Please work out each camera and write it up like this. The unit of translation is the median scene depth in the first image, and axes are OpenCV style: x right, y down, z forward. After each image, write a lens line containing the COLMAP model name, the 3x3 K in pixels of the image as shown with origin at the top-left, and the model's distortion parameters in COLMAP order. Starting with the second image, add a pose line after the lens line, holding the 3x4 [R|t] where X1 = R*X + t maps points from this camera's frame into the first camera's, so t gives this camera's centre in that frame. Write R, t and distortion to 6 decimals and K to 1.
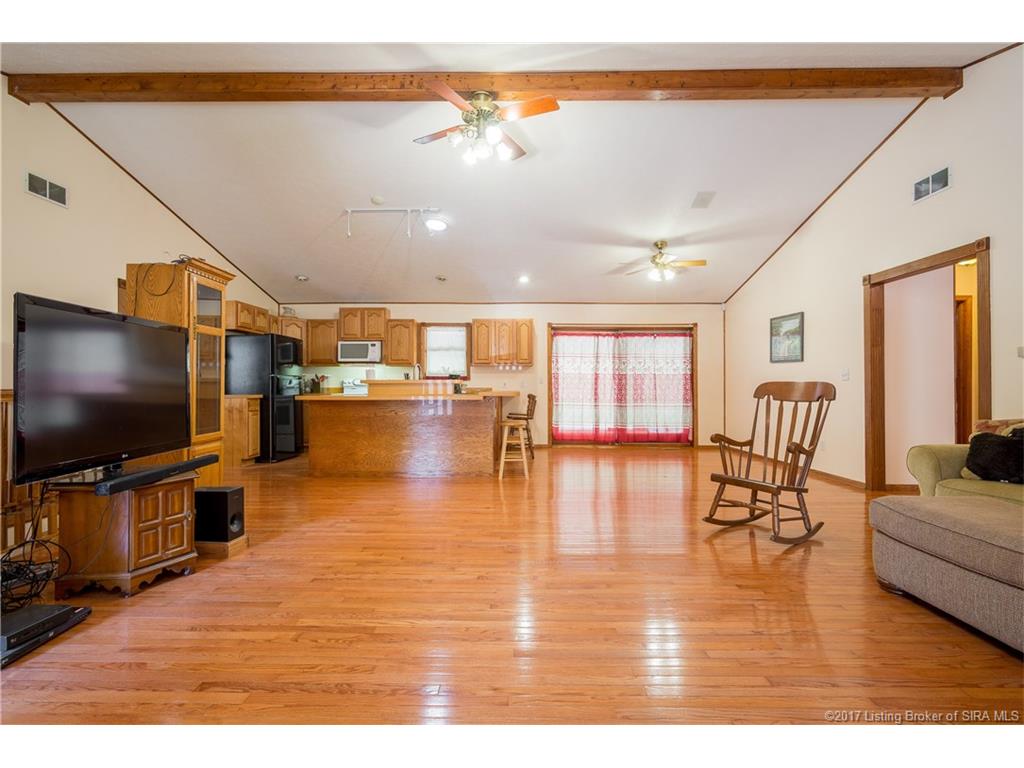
lens RADIAL K [[568.5, 0, 512.0], [0, 568.5, 384.0], [0, 0, 1]] dist [-0.000909, -0.000189]
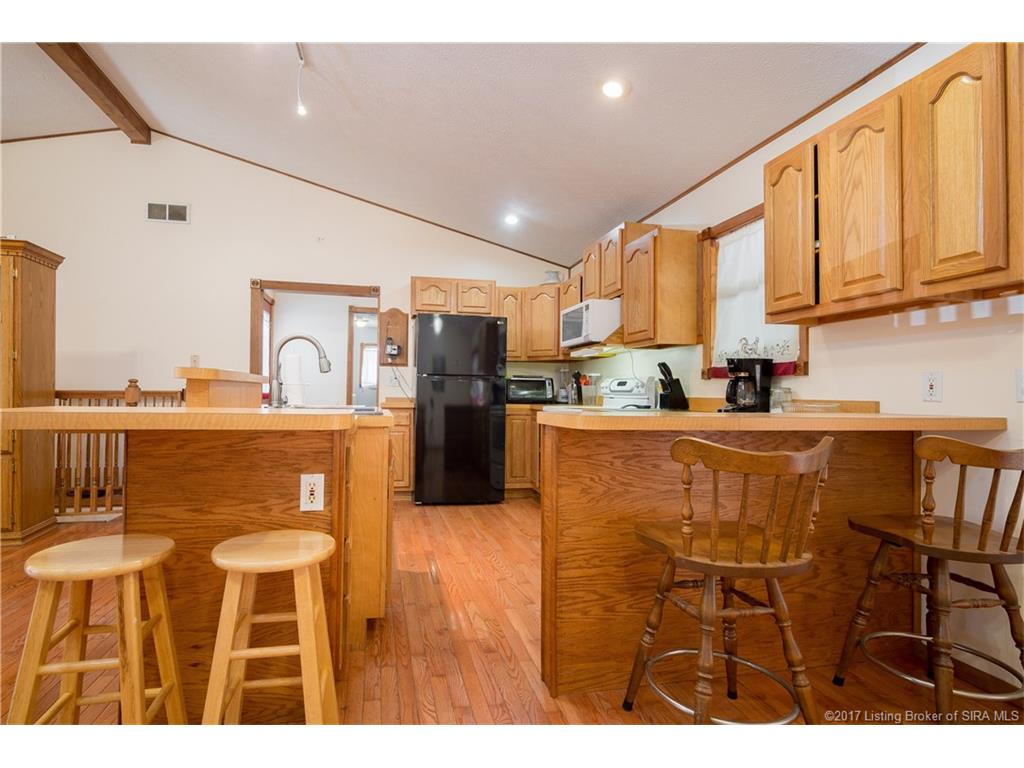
lens RADIAL K [[517.4, 0, 458.4], [0, 517.4, 386.7], [0, 0, 1]] dist [0.001040, 0.000213]
pose [[0.181967, -0.009248, -0.983261, 0.160479], [-0.007184, 0.999917, -0.010734, 0.004066], [0.983278, 0.009017, 0.181885, 0.782531]]
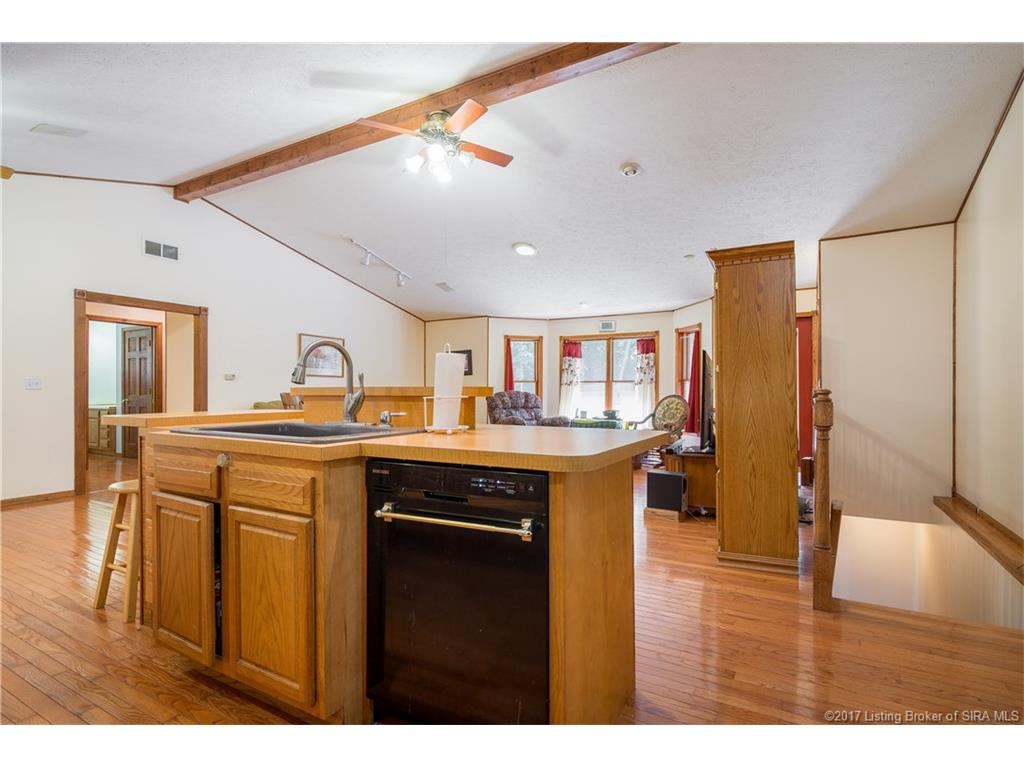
lens RADIAL K [[488.0, 0, 492.7], [0, 488.0, 393.8], [0, 0, 1]] dist [-0.000421, -0.000252]
pose [[-0.894844, -0.003607, 0.446364, -0.281795], [-0.005008, 0.999986, -0.001958, -0.001163], [-0.446351, -0.003987, -0.894849, 0.917754]]
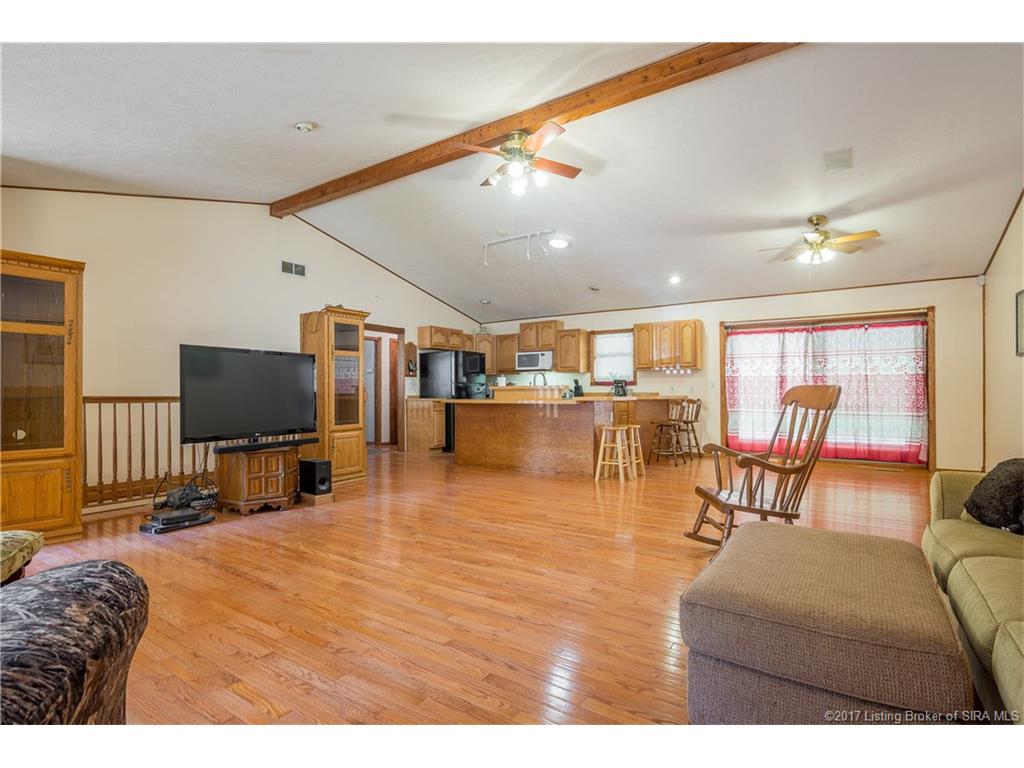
lens RADIAL K [[555.8, 0, 447.9], [0, 555.8, 392.7], [0, 0, 1]] dist [0.002025, -0.000159]
pose [[0.787098, -0.001679, -0.616825, 0.273337], [0.006339, 0.999966, 0.005367, -0.000547], [0.616795, -0.008134, 0.787082, 0.021439]]
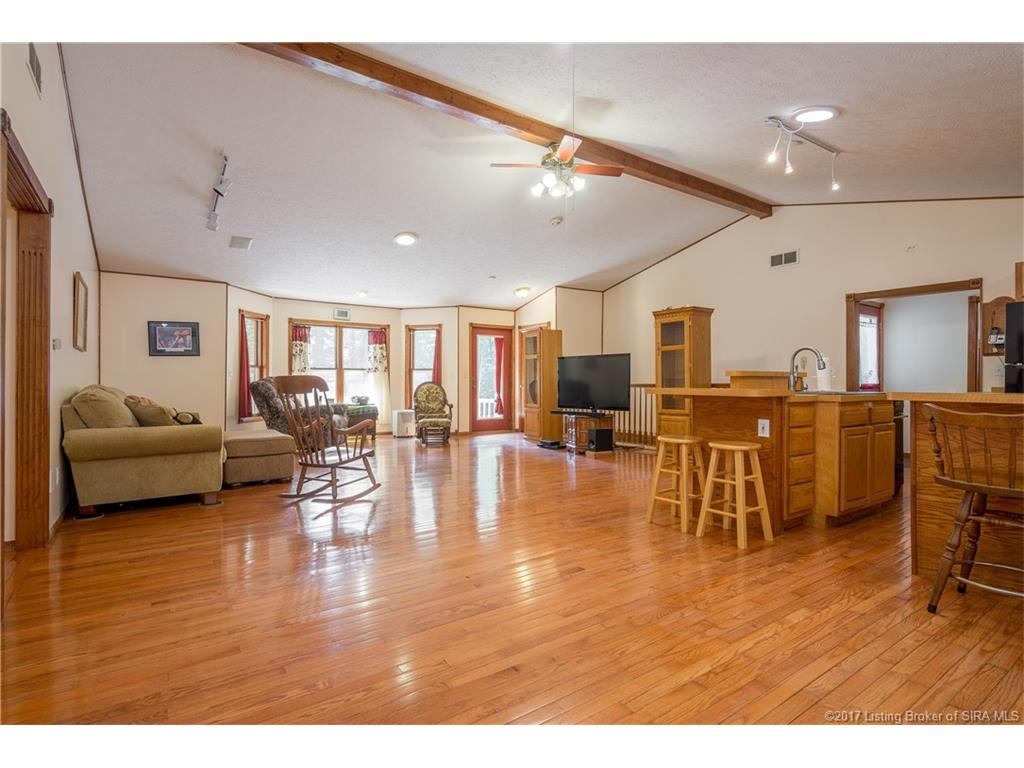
lens RADIAL K [[478.3, 0, 521.4], [0, 478.3, 381.7], [0, 0, 1]] dist [0.015495, 0.000051]
pose [[-0.814718, -0.001830, -0.579855, 0.324881], [0.002683, 0.999972, -0.006926, 0.006733], [0.579852, -0.007199, -0.814690, 0.949837]]
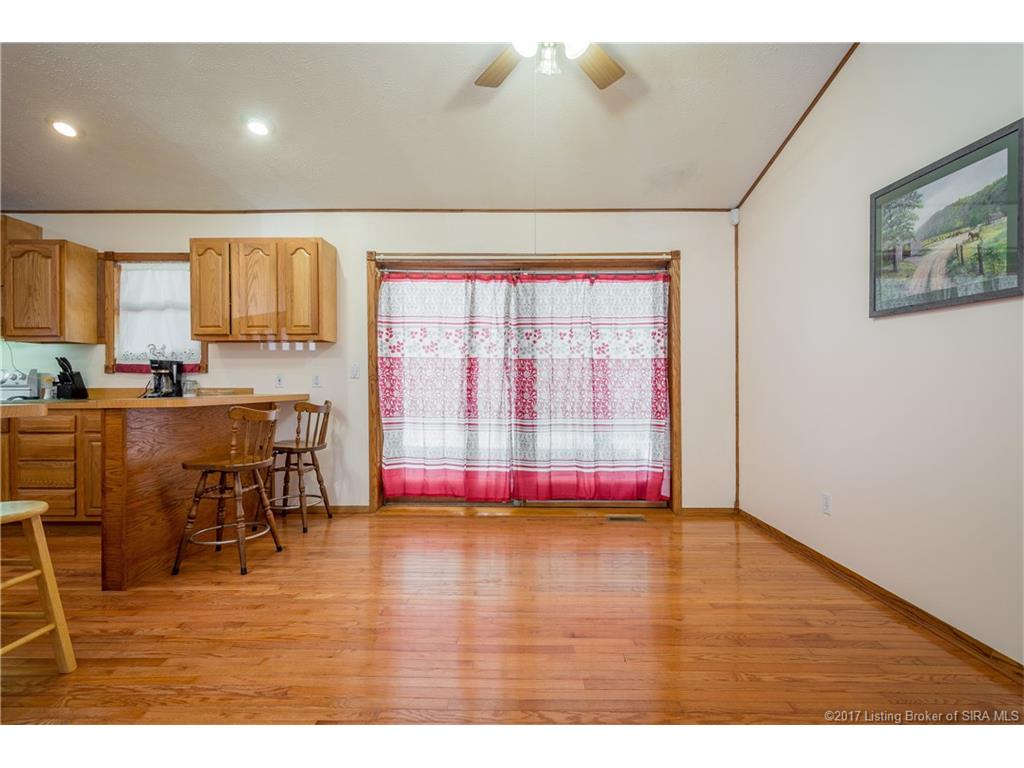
lens RADIAL K [[521.6, 0, 534.4], [0, 521.6, 383.4], [0, 0, 1]] dist [0.001024, 0.000083]
pose [[0.999955, -0.001823, 0.009271, 0.200338], [0.001805, 0.999997, 0.001923, 0.002467], [-0.009275, -0.001906, 0.999955, 0.565065]]
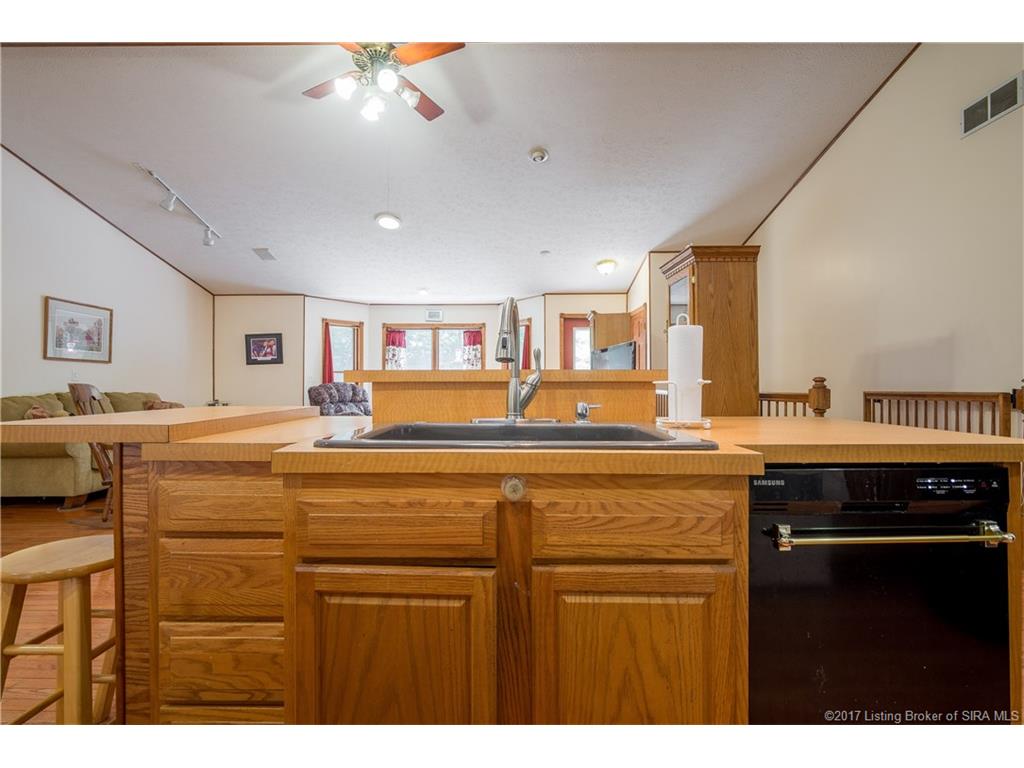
lens RADIAL K [[501.1, 0, 492.9], [0, 501.1, 382.8], [0, 0, 1]] dist [0.000601, 0.000084]
pose [[-0.999635, 0.000120, -0.027021, -0.106482], [0.000431, 0.999934, -0.011511, 0.002116], [0.027018, -0.011519, -0.999569, 0.907042]]
